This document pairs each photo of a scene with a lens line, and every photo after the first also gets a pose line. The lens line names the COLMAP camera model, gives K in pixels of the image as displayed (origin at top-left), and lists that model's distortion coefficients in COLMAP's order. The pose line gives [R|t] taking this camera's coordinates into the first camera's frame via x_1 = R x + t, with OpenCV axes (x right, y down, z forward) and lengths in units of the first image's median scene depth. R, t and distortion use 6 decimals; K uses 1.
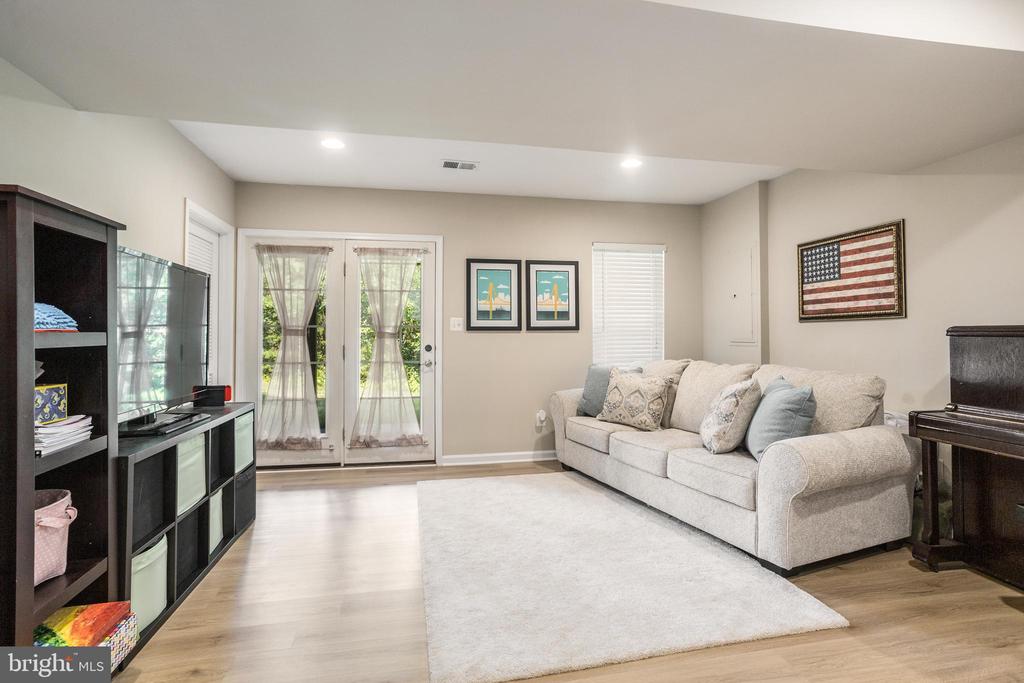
lens RADIAL K [[495.0, 0, 511.4], [0, 495.0, 335.1], [0, 0, 1]] dist [-0.029594, 0.004762]
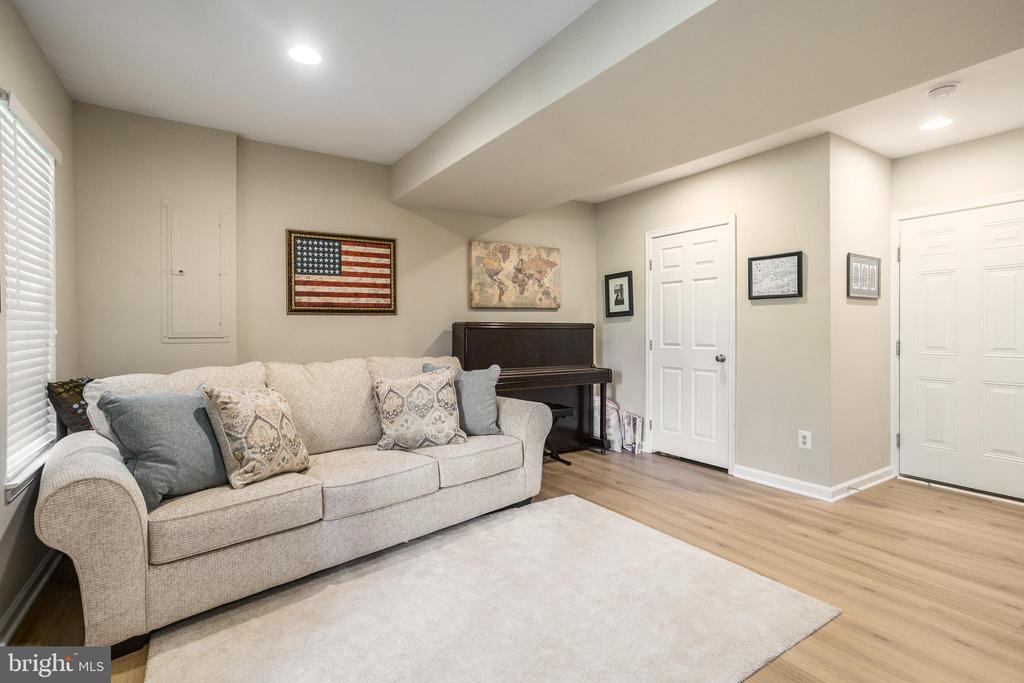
lens RADIAL K [[495.0, 0, 513.0], [0, 495.0, 337.7], [0, 0, 1]] dist [-0.029594, 0.004762]
pose [[-0.368783, -0.010214, 0.929459, -0.468277], [0.007886, 0.999869, 0.014117, 0.008952], [-0.929482, 0.012536, -0.368655, 1.035268]]
